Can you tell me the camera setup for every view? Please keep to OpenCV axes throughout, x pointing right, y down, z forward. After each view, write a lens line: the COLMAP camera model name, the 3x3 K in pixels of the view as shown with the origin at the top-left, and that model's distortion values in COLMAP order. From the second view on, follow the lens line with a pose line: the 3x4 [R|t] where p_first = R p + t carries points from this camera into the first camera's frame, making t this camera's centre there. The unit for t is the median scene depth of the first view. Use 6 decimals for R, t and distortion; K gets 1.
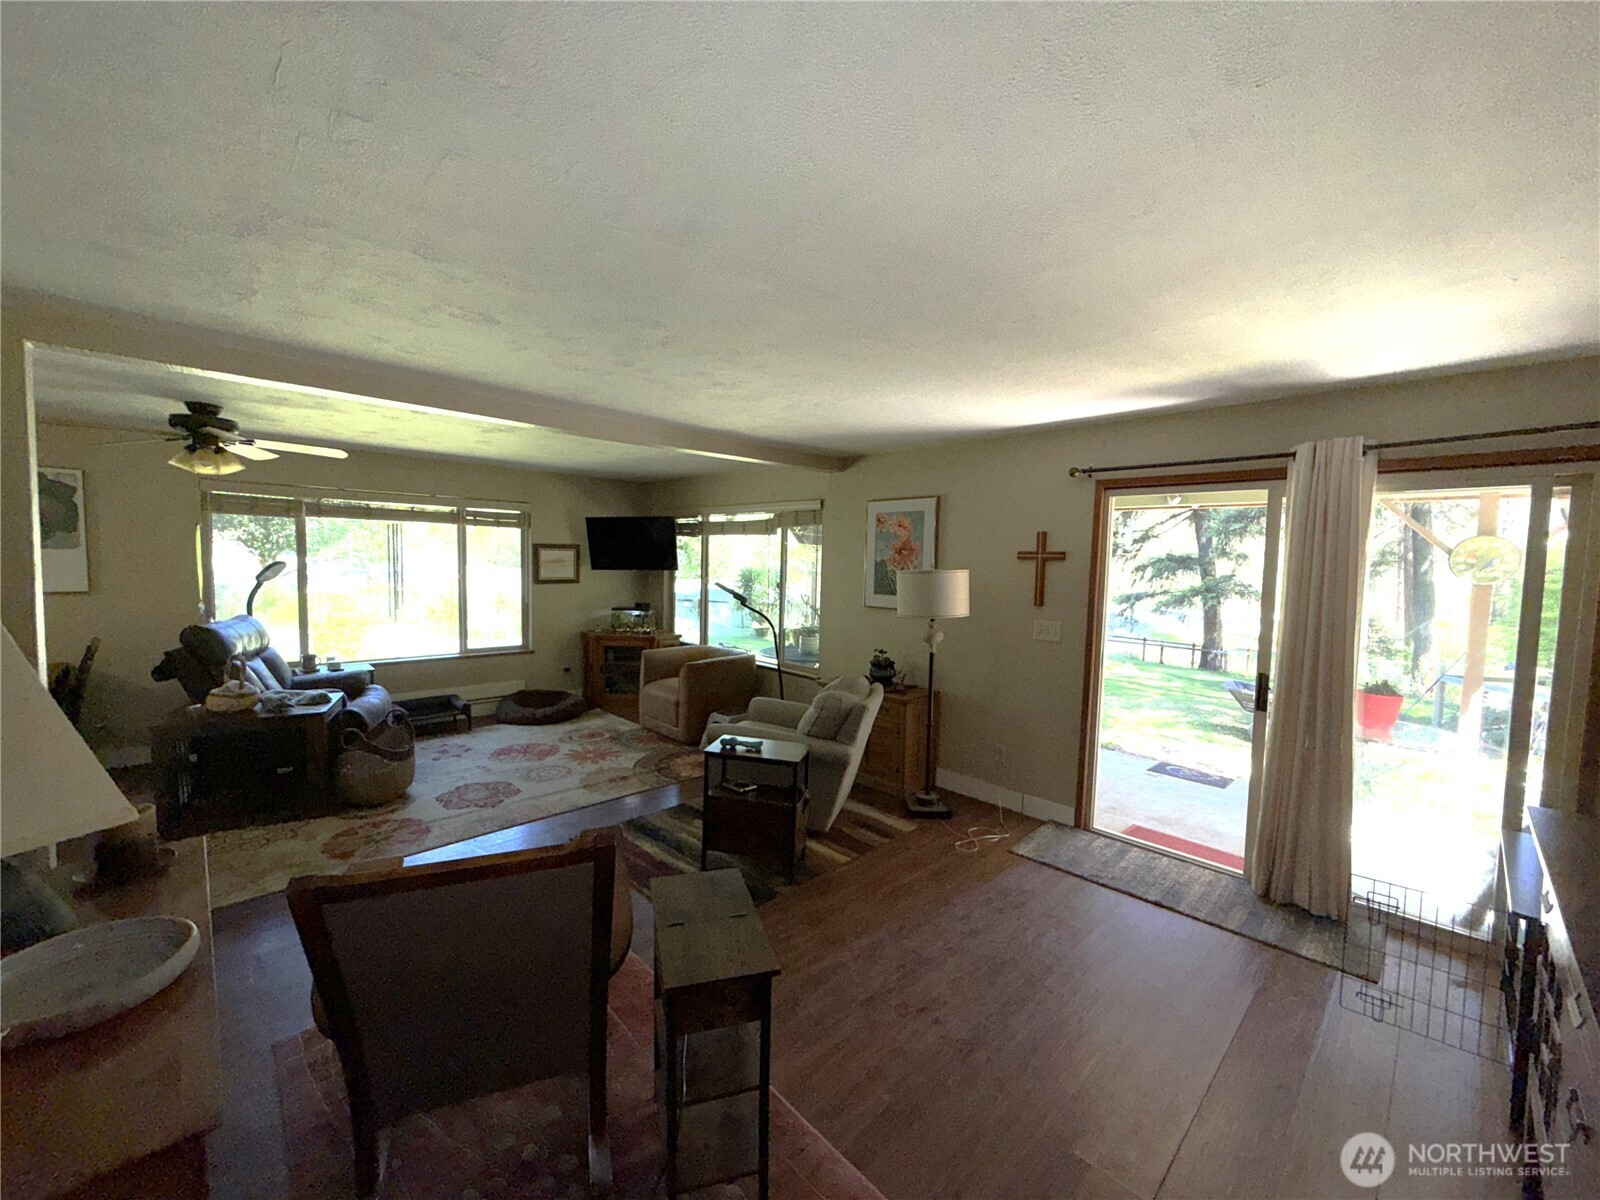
lens RADIAL K [[634.3, 0, 795.8], [0, 634.3, 601.6], [0, 0, 1]] dist [0.000812, 0.000008]
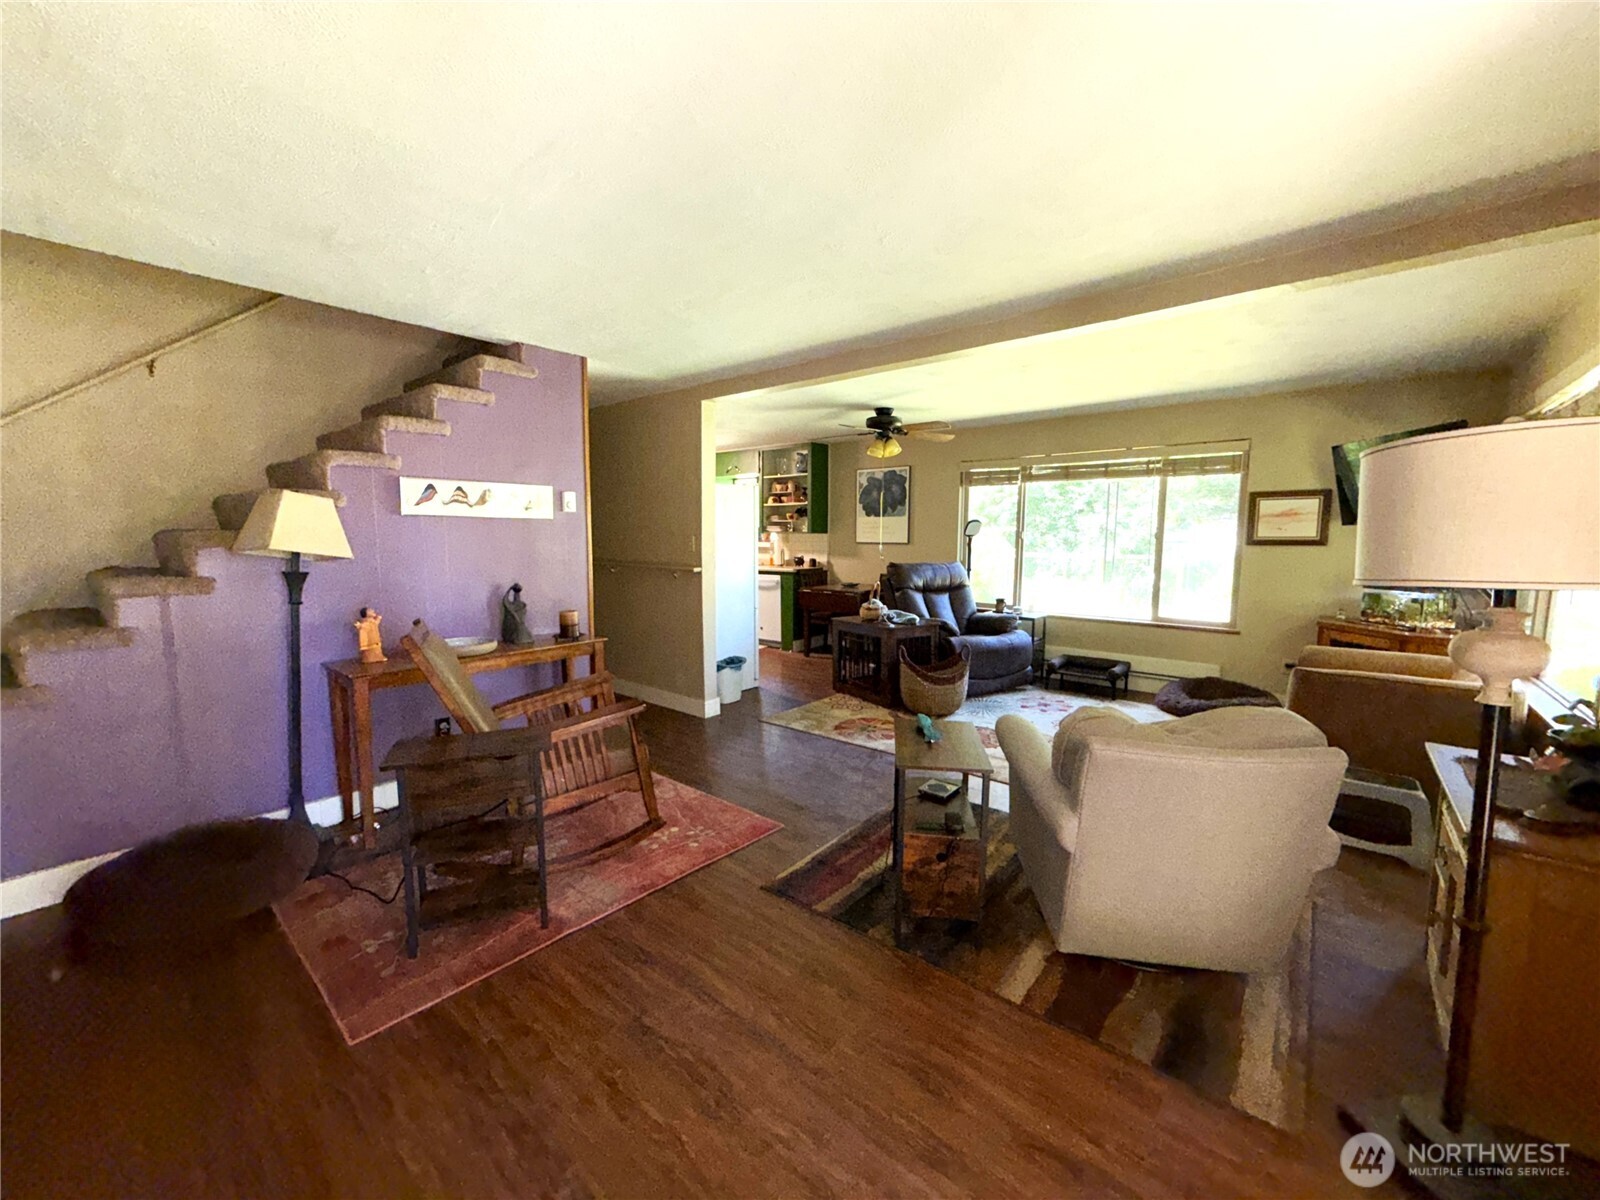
lens RADIAL K [[634.3, 0, 795.8], [0, 634.3, 601.6], [0, 0, 1]] dist [0.000812, 0.000008]
pose [[0.099885, 0.082263, -0.991593, 0.405457], [-0.068153, 0.994802, 0.075664, 0.025826], [0.992662, 0.060023, 0.104972, 0.515292]]
